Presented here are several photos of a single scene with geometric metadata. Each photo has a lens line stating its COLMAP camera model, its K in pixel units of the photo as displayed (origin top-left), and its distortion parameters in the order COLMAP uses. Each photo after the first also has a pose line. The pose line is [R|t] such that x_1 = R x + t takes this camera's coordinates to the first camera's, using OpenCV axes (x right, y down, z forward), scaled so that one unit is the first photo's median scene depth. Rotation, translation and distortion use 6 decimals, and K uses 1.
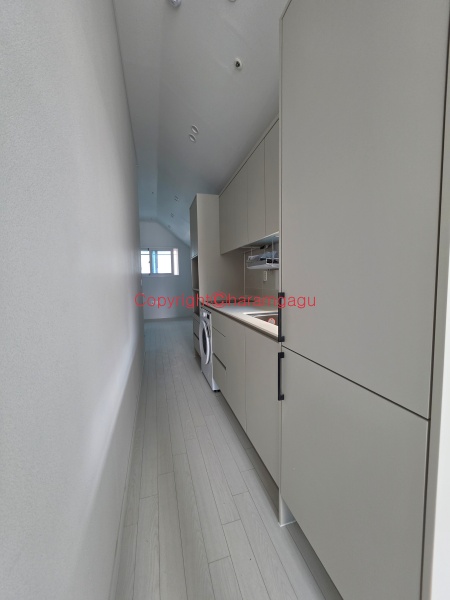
lens RADIAL K [[241.2, 0, 225.5], [0, 241.2, 301.1], [0, 0, 1]] dist [-0.001495, 0.000230]
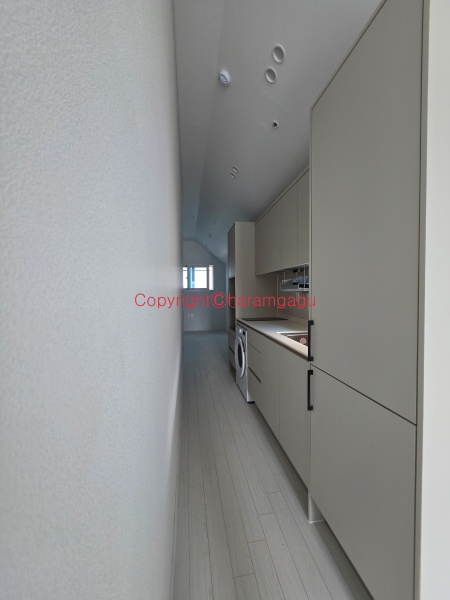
lens RADIAL K [[241.2, 0, 225.3], [0, 241.2, 295.7], [0, 0, 1]] dist [-0.001495, 0.000230]
pose [[0.991666, 0.018172, -0.127550, -0.023896], [-0.027391, 0.997107, -0.070899, -0.032657], [0.125893, 0.073802, 0.989295, -0.149348]]
